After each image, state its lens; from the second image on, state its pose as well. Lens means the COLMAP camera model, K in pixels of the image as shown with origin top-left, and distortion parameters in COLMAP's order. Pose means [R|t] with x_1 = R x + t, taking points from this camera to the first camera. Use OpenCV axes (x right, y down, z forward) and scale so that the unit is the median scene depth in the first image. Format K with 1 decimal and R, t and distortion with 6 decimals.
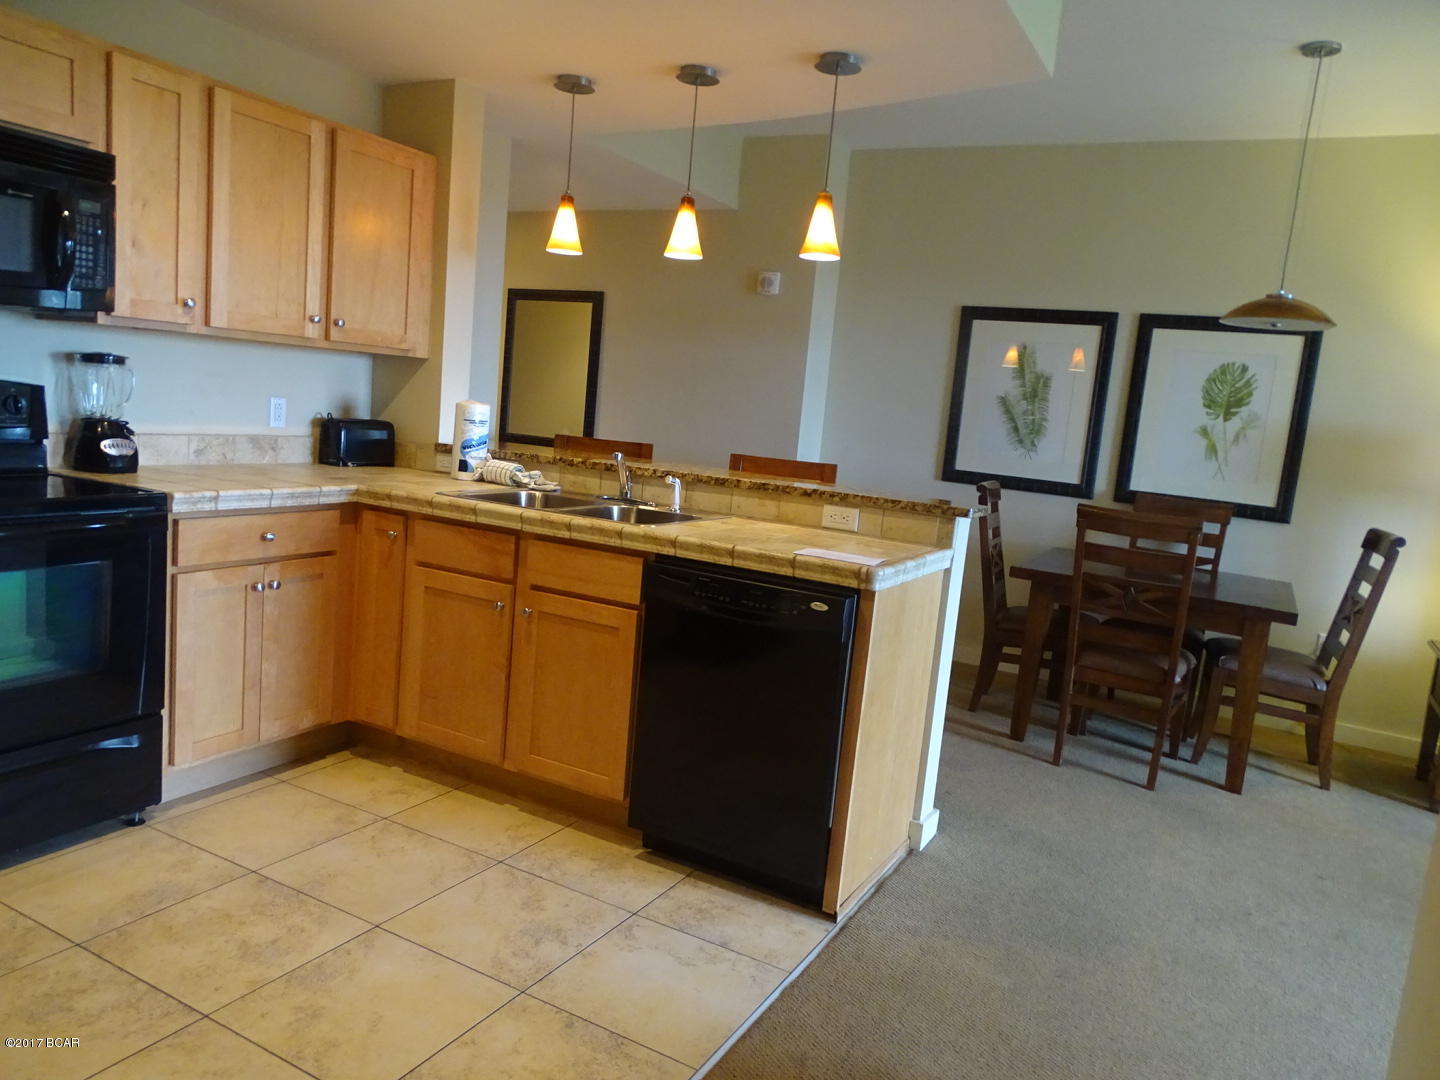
lens RADIAL K [[1017.3, 0, 725.0], [0, 1017.3, 538.7], [0, 0, 1]] dist [-0.011765, 0.000411]
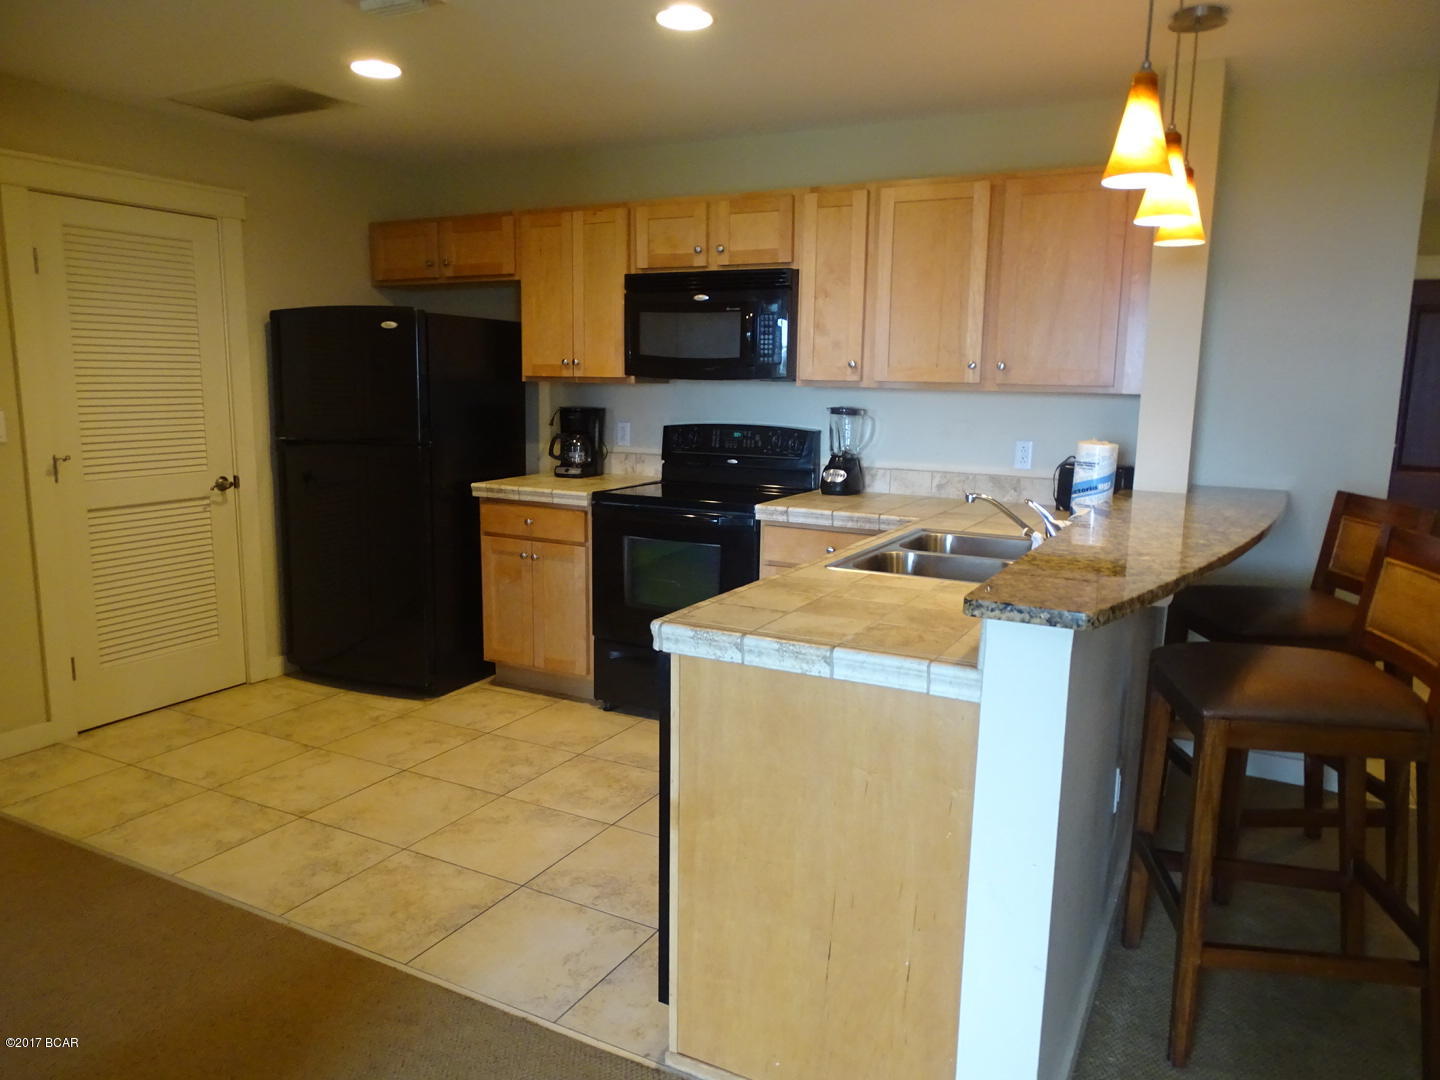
lens RADIAL K [[1017.3, 0, 716.6], [0, 1017.3, 538.5], [0, 0, 1]] dist [-0.011765, 0.000411]
pose [[0.008028, 0.073138, -0.997289, 0.771652], [-0.149435, 0.986210, 0.071123, -0.082821], [0.988739, 0.148459, 0.018846, 0.848959]]
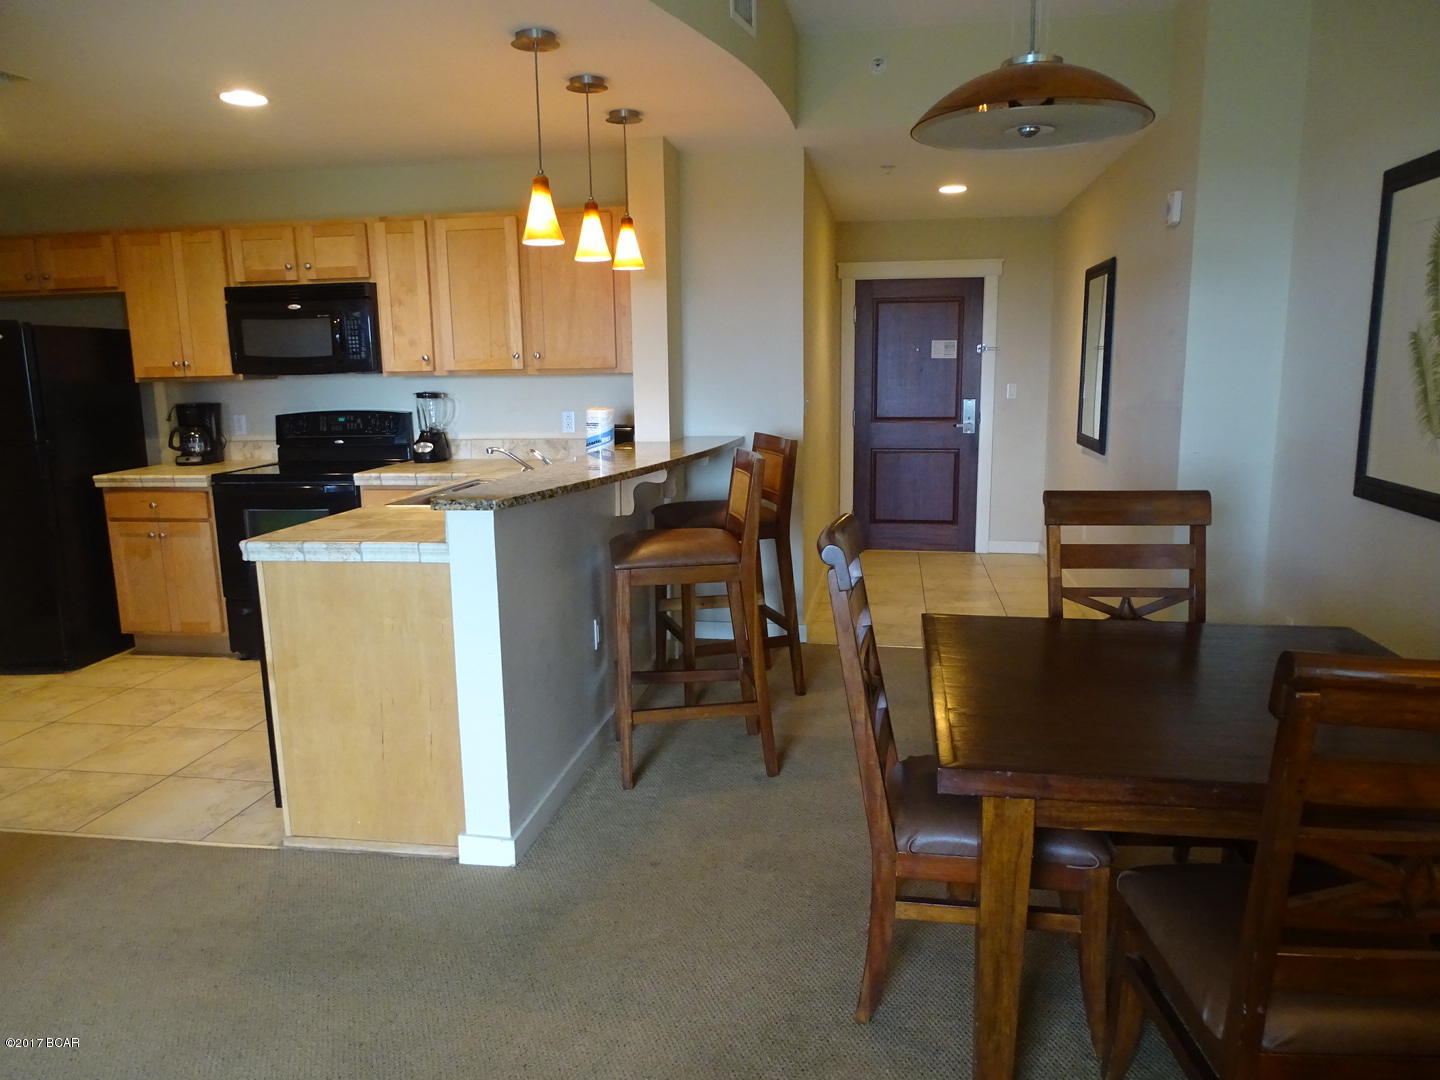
lens RADIAL K [[1017.3, 0, 732.4], [0, 1017.3, 534.7], [0, 0, 1]] dist [-0.011765, 0.000411]
pose [[0.329655, 0.068878, -0.941585, 1.191336], [-0.078888, 0.995857, 0.045229, -0.064535], [0.940800, 0.059370, 0.333723, 0.947172]]
